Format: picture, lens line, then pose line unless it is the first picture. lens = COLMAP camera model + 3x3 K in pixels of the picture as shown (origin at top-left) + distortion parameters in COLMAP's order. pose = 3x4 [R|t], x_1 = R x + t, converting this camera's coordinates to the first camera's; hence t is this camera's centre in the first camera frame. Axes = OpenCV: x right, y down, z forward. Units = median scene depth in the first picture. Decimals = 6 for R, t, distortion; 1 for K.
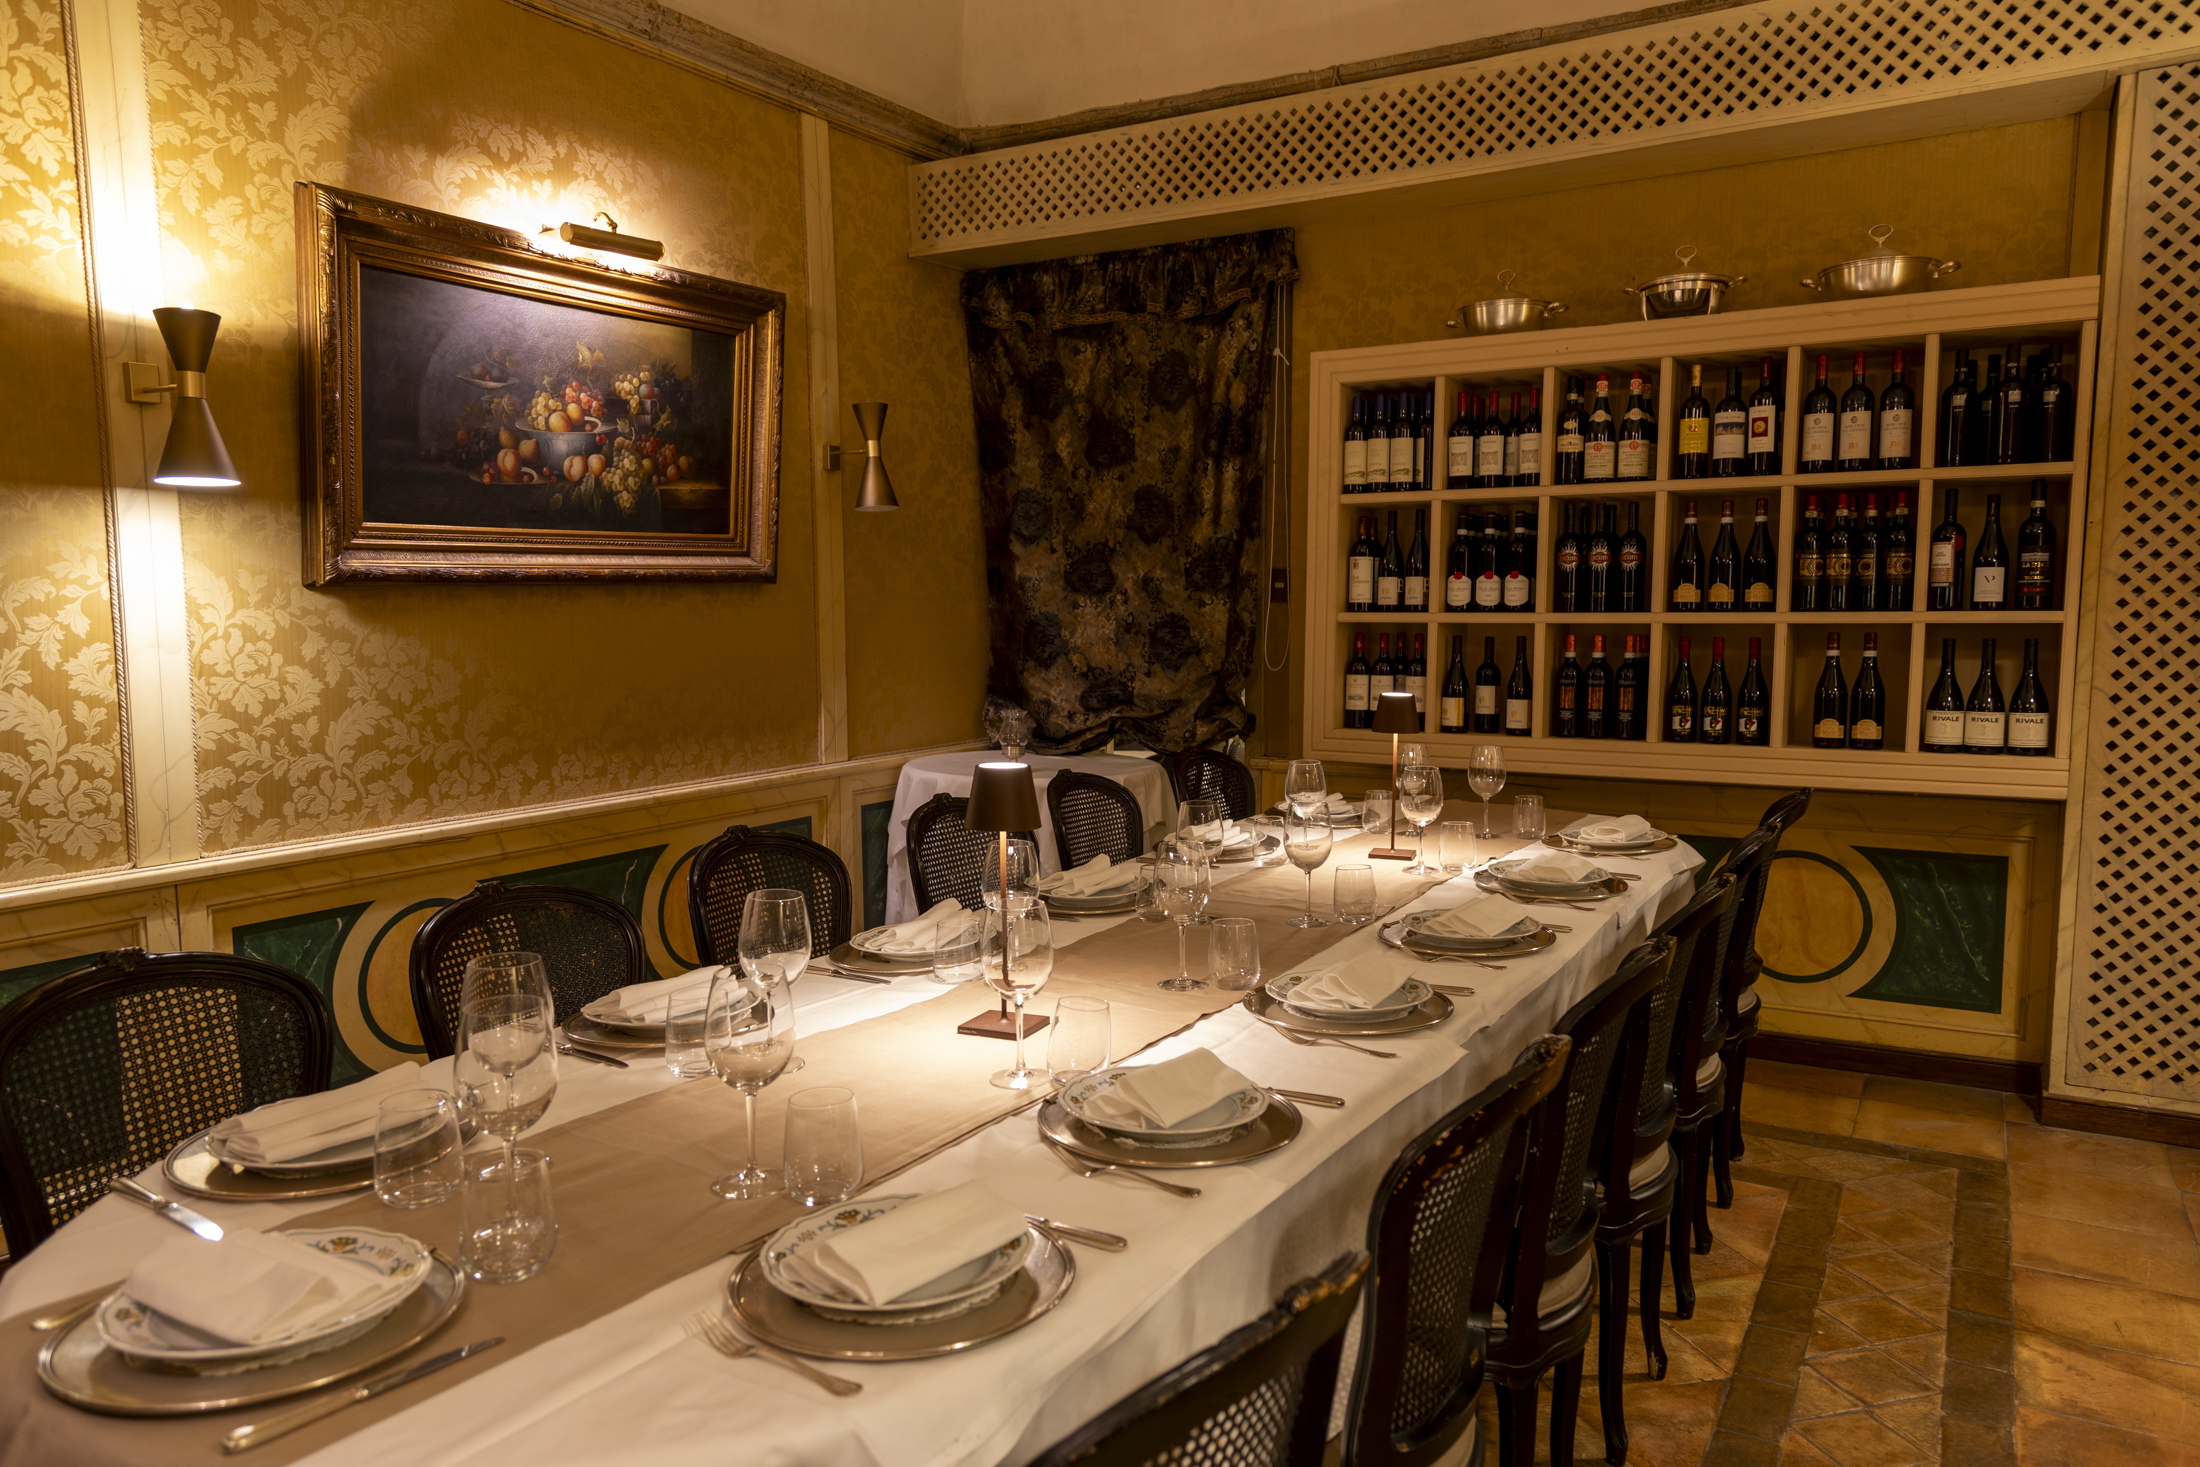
lens RADIAL K [[1505.1, 0, 1119.1], [0, 1505.1, 748.2], [0, 0, 1]] dist [0.035161, -0.003045]
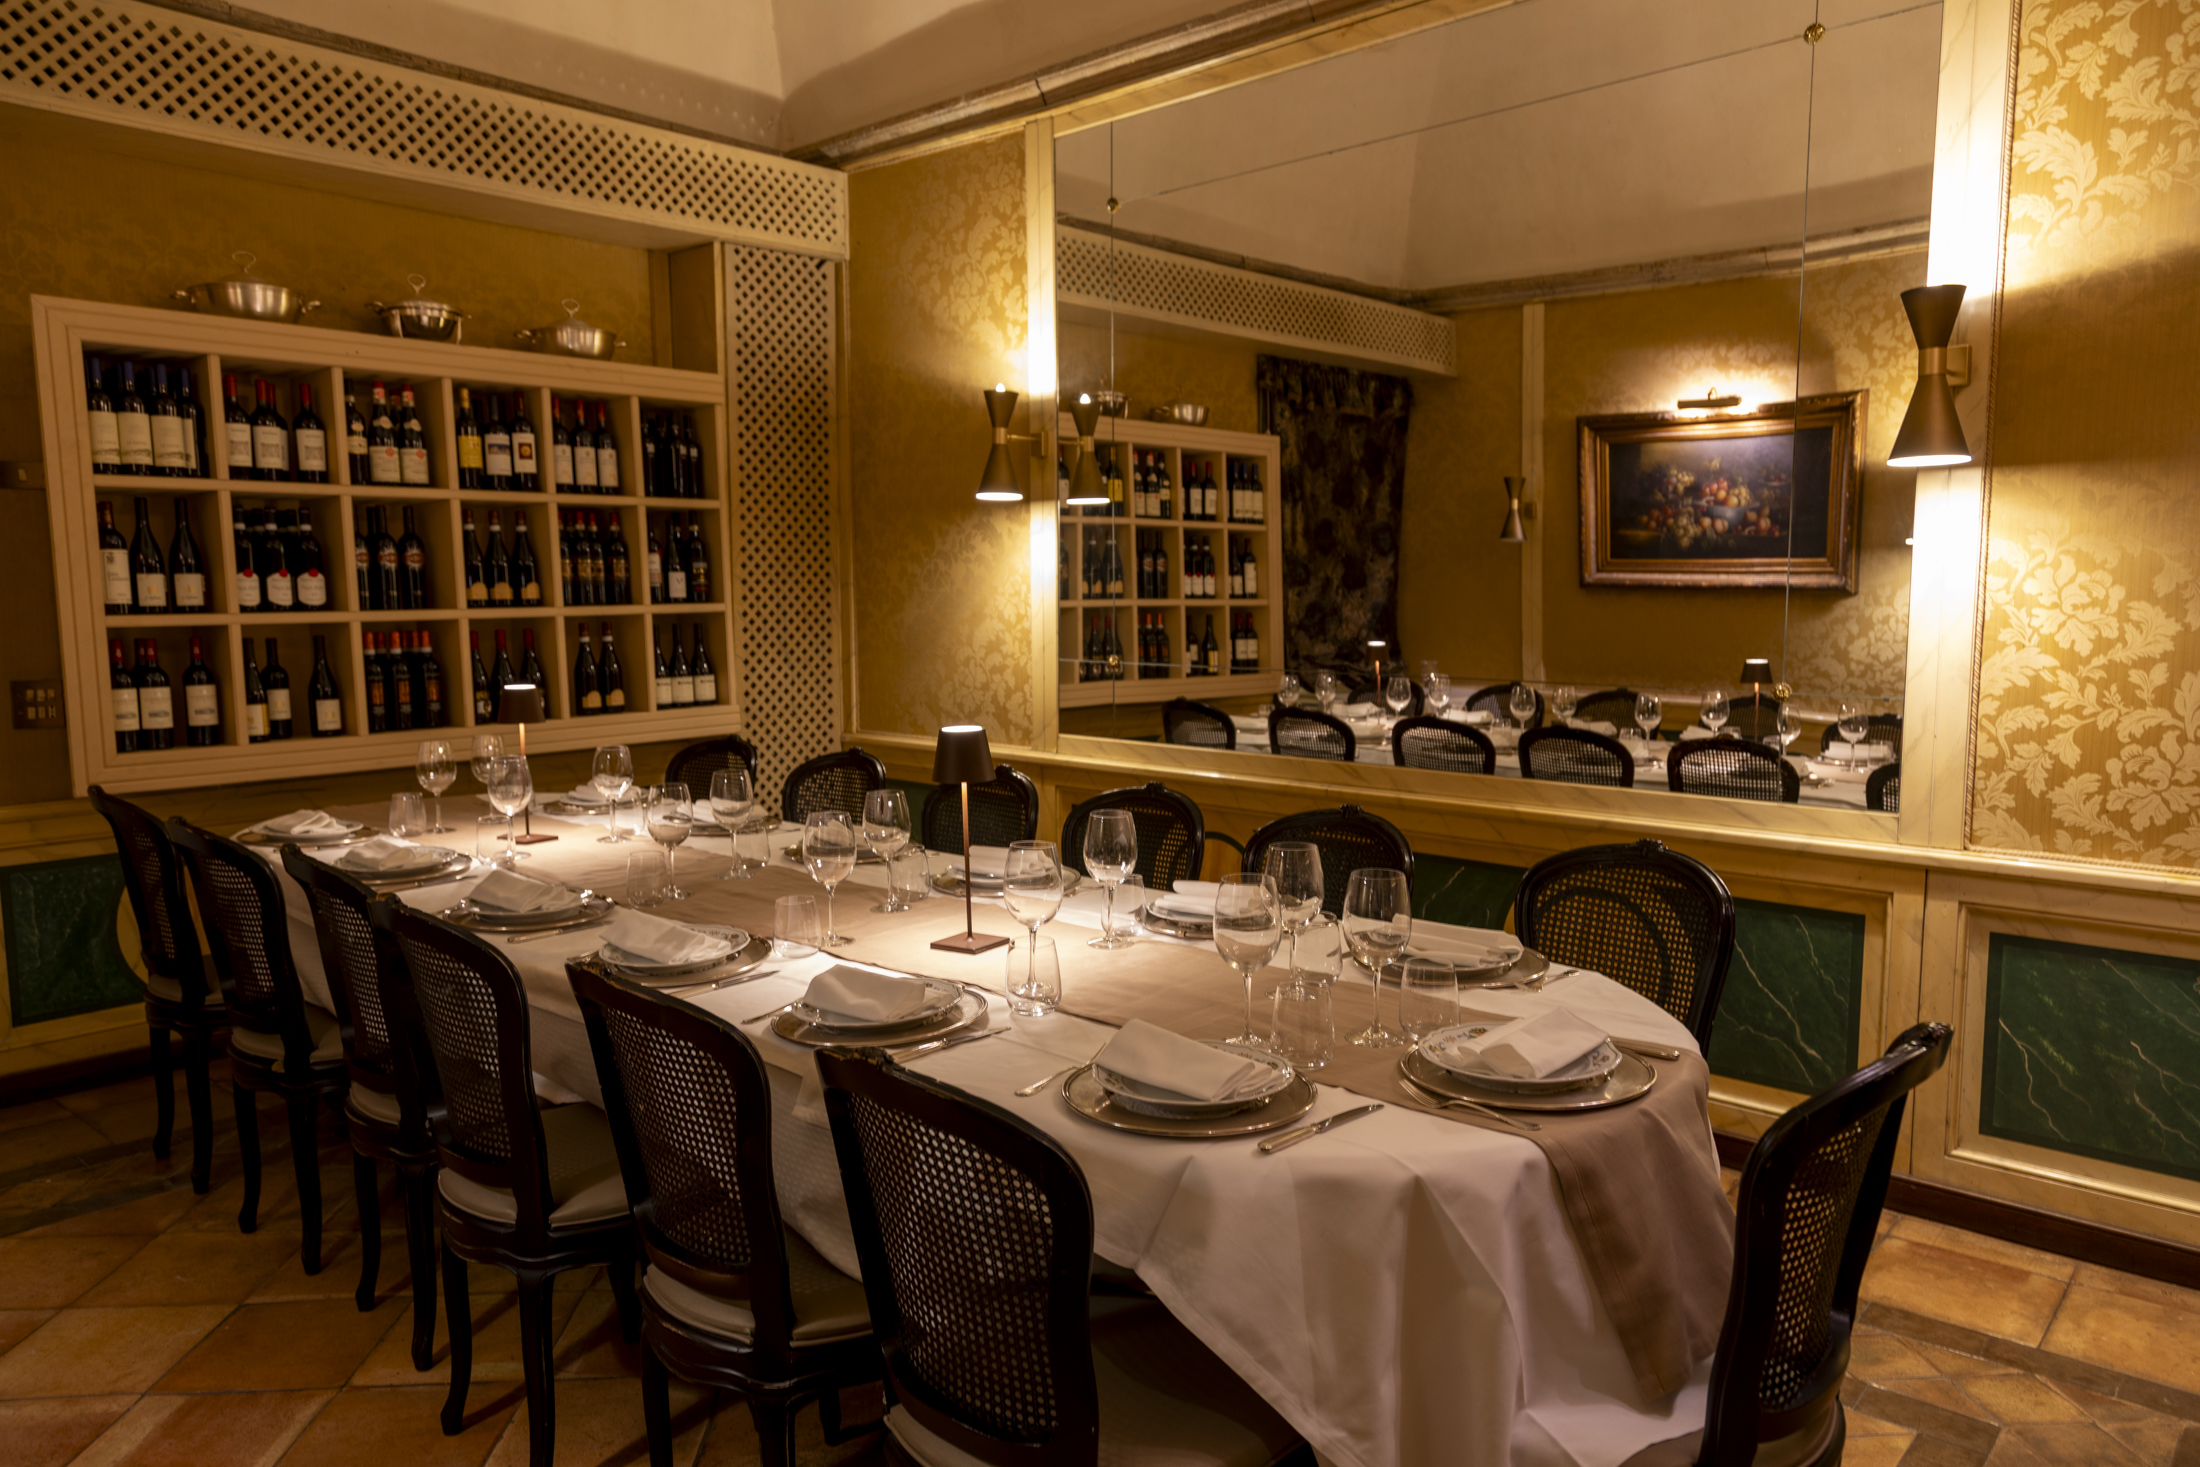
lens RADIAL K [[1459.3, 0, 1101.7], [0, 1459.3, 745.9], [0, 0, 1]] dist [0.008677, -0.000912]
pose [[0.201845, -0.105653, 0.973702, -0.590370], [0.107632, 0.990536, 0.085168, -0.030902], [-0.973485, 0.087611, 0.211307, 0.324151]]
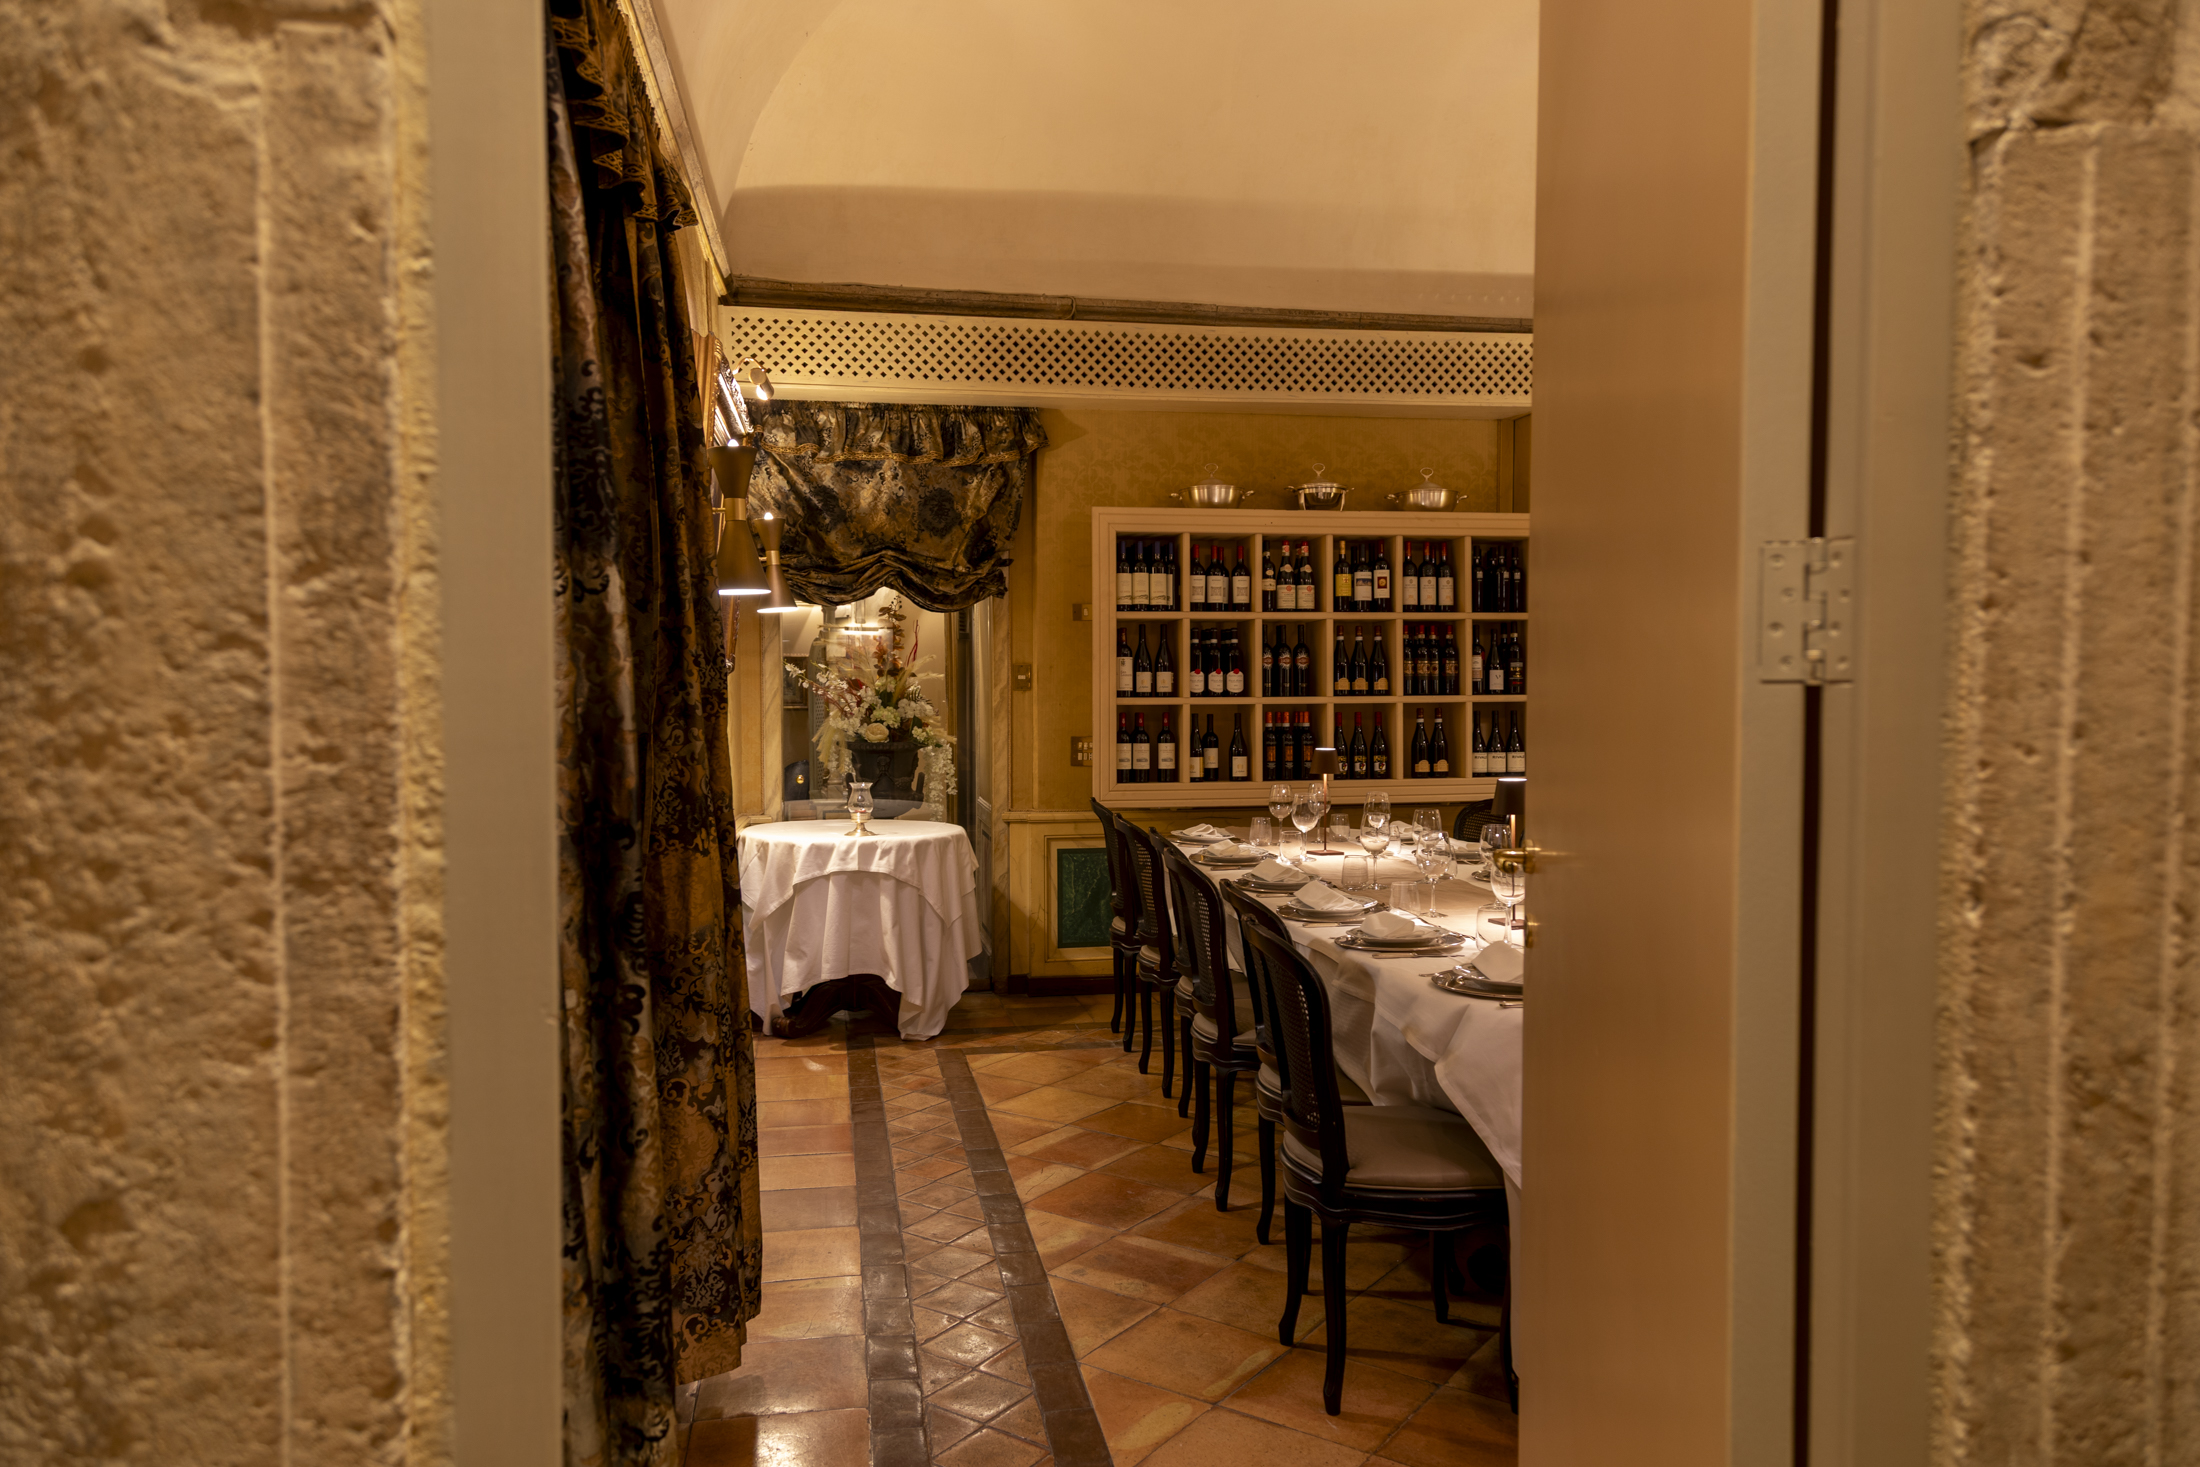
lens RADIAL K [[1515.6, 0, 1132.7], [0, 1515.6, 740.1], [0, 0, 1]] dist [0.047333, 0.001005]
pose [[0.757774, -0.023745, 0.652085, -0.800157], [0.065222, 0.997089, -0.039485, 0.002936], [-0.649249, 0.072451, 0.757117, -0.042000]]
